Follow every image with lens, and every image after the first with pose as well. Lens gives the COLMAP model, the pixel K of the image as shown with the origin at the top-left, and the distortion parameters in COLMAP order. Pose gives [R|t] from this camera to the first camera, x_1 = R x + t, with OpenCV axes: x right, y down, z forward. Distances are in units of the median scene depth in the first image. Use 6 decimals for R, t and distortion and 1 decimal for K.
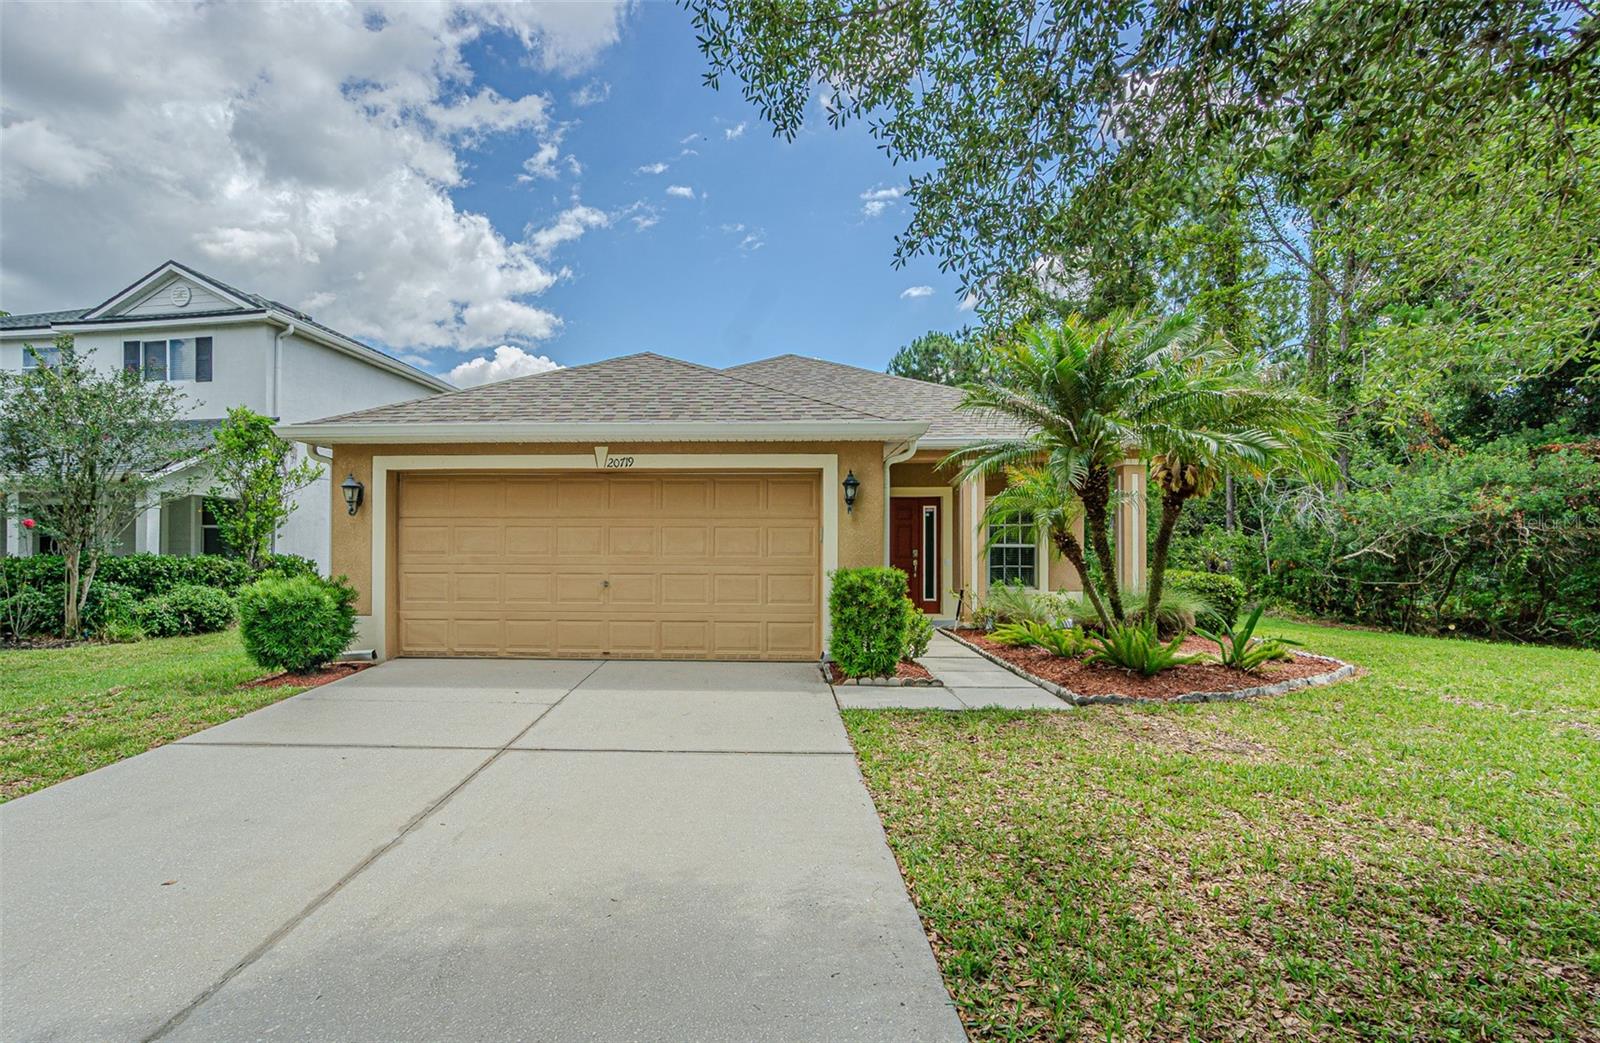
lens RADIAL K [[705.2, 0, 798.4], [0, 705.2, 524.7], [0, 0, 1]] dist [0.003339, 0.000400]
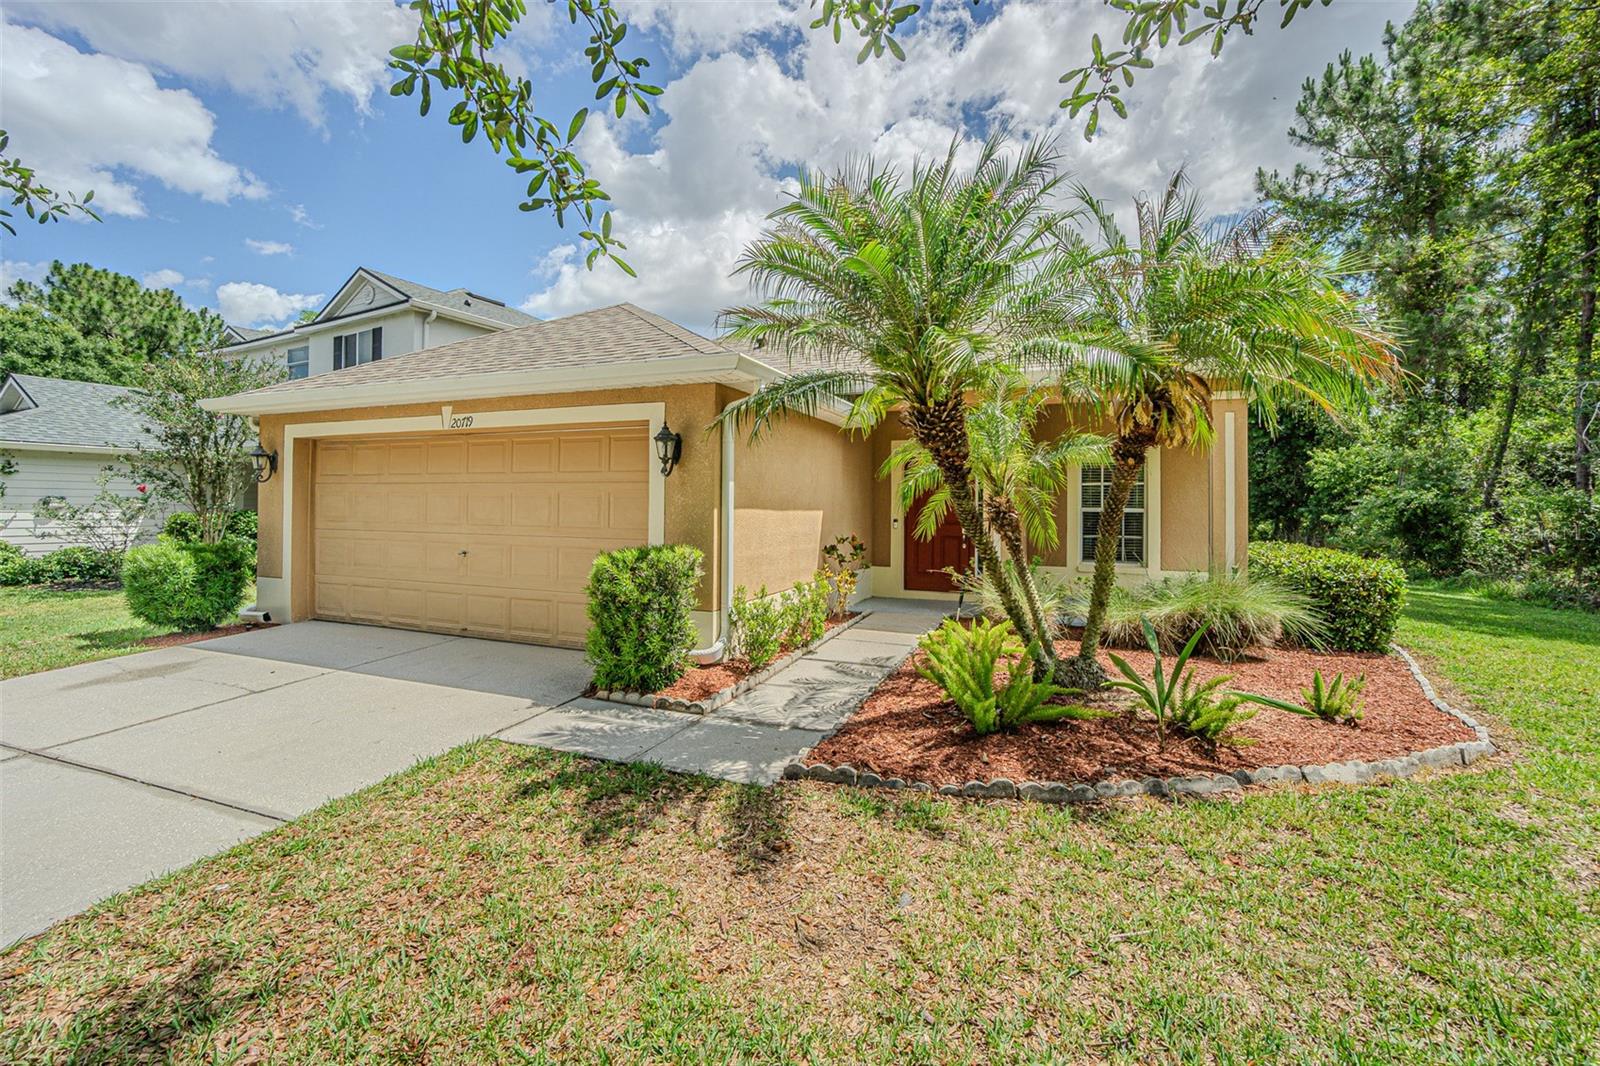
lens RADIAL K [[695.7, 0, 780.6], [0, 695.7, 492.9], [0, 0, 1]] dist [-0.001573, 0.001569]
pose [[0.938437, 0.000501, -0.345450, 0.431700], [0.006045, 0.999822, 0.017871, -0.010714], [0.345397, -0.018859, 0.938267, 0.292097]]
